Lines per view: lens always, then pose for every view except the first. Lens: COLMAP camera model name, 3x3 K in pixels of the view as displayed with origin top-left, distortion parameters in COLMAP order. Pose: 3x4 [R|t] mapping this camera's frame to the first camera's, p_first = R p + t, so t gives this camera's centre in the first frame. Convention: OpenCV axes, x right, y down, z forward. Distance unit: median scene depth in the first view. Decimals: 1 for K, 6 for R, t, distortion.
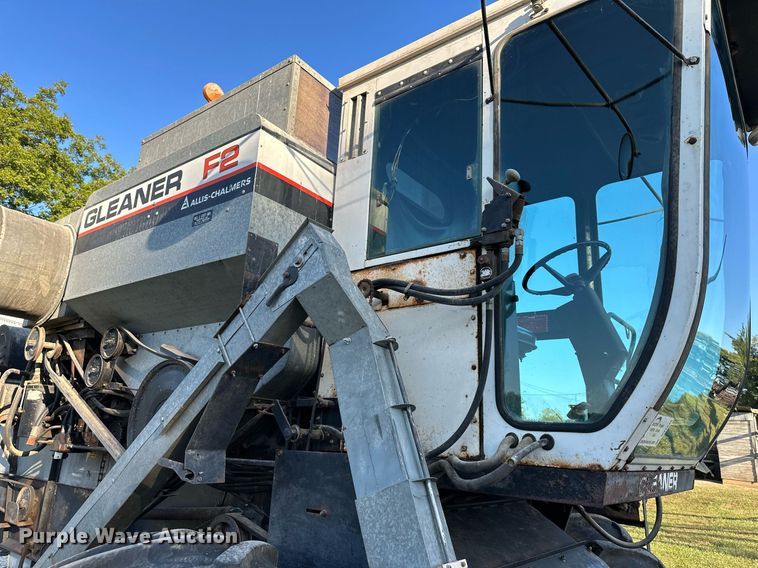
lens RADIAL K [[535.4, 0, 377.3], [0, 535.4, 288.4], [0, 0, 1]] dist [0.052718, -0.038562]
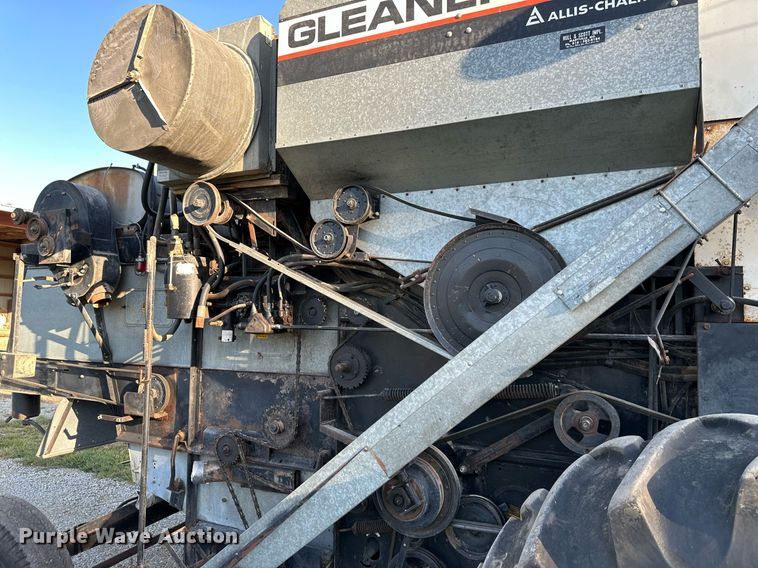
lens RADIAL K [[535.4, 0, 377.4], [0, 535.4, 291.5], [0, 0, 1]] dist [0.052718, -0.038562]
pose [[0.973239, -0.028058, 0.228077, -0.751486], [-0.028216, 0.970416, 0.239784, 0.040255], [-0.228058, -0.239802, 0.943655, 0.237743]]
